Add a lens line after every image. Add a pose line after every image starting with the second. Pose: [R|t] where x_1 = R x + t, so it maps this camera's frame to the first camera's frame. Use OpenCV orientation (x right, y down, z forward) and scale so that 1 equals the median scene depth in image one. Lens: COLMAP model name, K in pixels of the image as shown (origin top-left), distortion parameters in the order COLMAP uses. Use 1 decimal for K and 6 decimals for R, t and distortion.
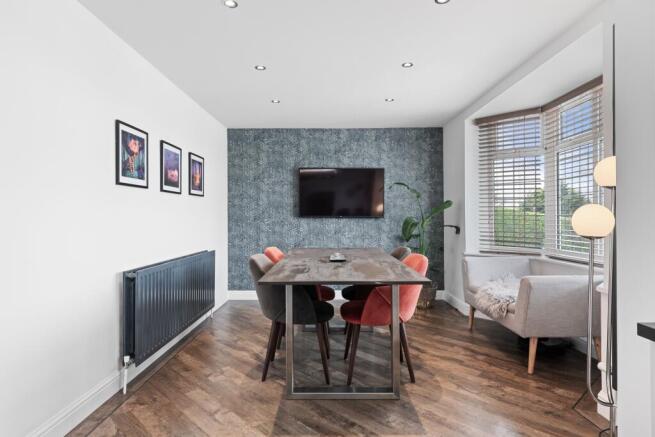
lens RADIAL K [[398.9, 0, 326.6], [0, 398.9, 219.3], [0, 0, 1]] dist [-0.005515, -0.000287]
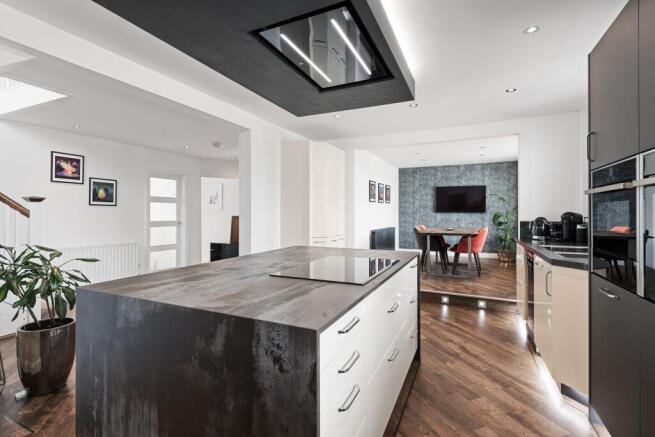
lens RADIAL K [[312.5, 0, 314.2], [0, 312.5, 214.4], [0, 0, 1]] dist [-0.000695, -0.000251]
pose [[0.895303, 0.002399, -0.445452, 0.075961], [-0.002588, 0.999997, 0.000184, 0.006026], [0.445451, 0.000988, 0.895306, -0.616075]]
